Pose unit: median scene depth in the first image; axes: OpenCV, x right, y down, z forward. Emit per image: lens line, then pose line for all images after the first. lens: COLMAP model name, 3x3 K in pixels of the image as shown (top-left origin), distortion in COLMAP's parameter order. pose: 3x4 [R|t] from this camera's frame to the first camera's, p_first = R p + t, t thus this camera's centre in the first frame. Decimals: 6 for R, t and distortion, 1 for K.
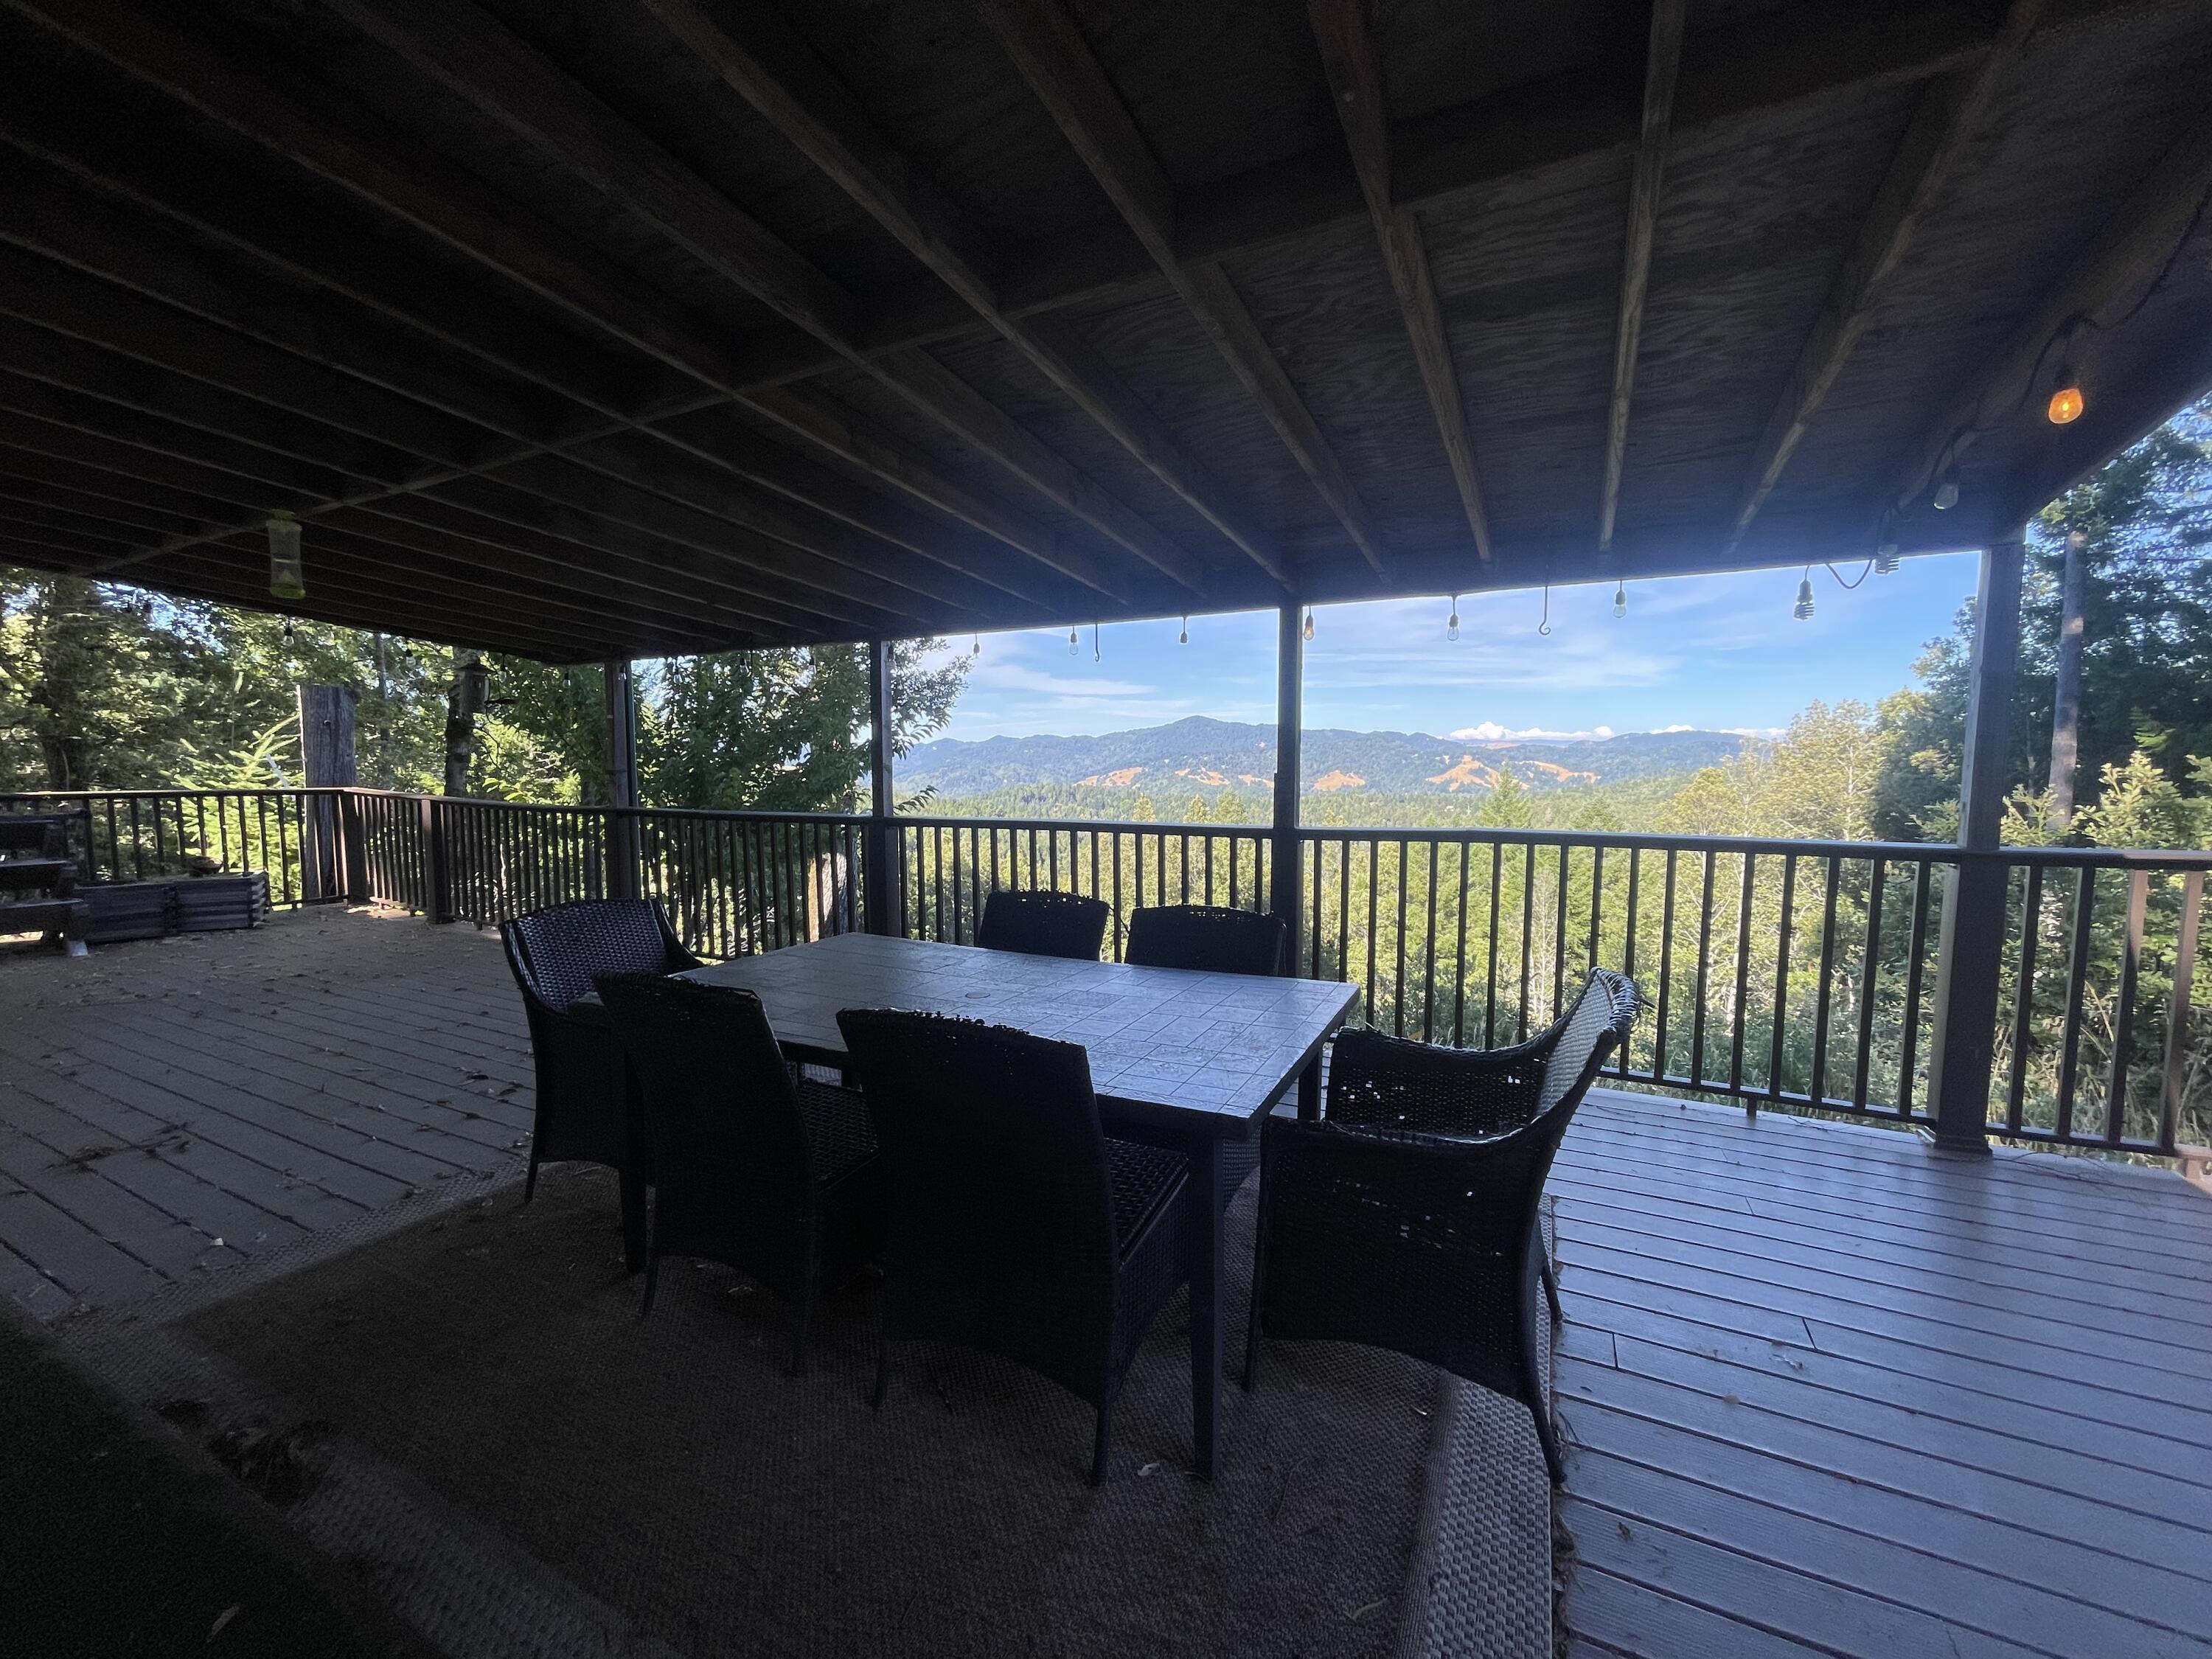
lens RADIAL K [[859.2, 0, 1106.0], [0, 859.2, 829.5], [0, 0, 1]] dist [-0.009700, -0.000097]
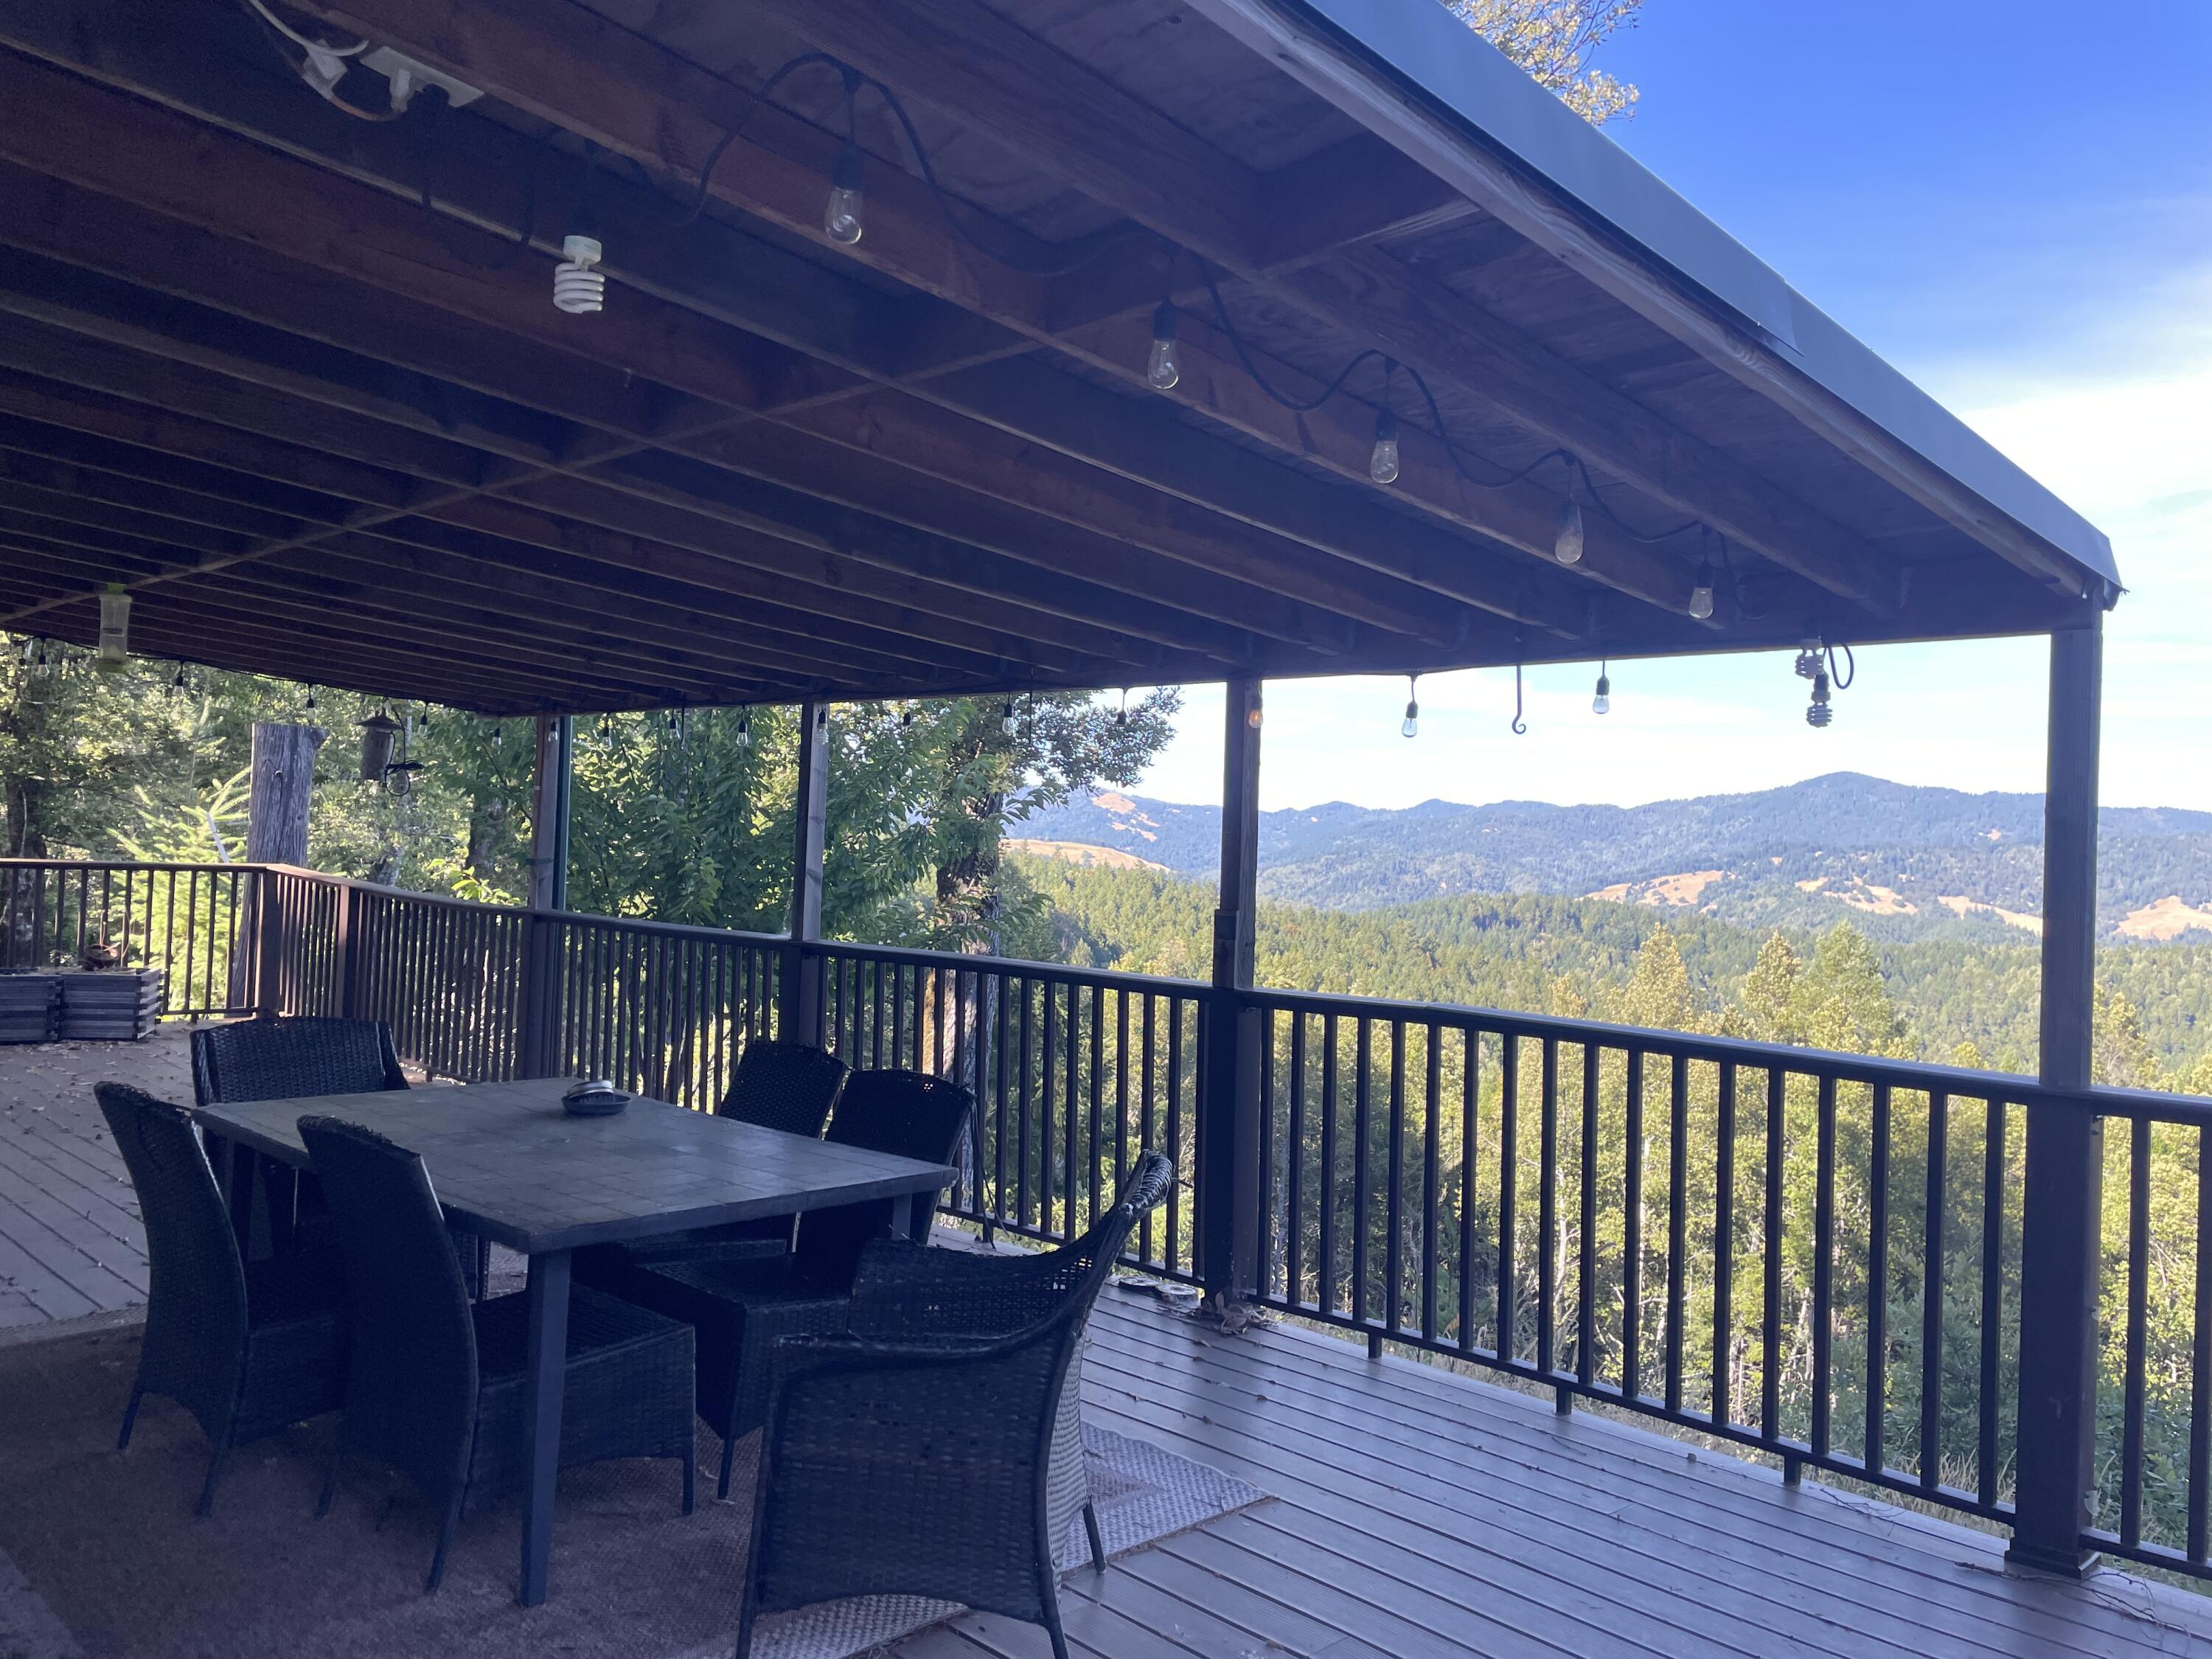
lens RADIAL K [[1662.7, 0, 1097.3], [0, 1662.7, 819.1], [0, 0, 1]] dist [0.085905, -0.103550]
pose [[0.947266, 0.046889, -0.316999, 0.267134], [-0.084599, 0.990733, -0.106256, 0.008040], [0.309080, 0.127470, 0.942455, -0.172753]]
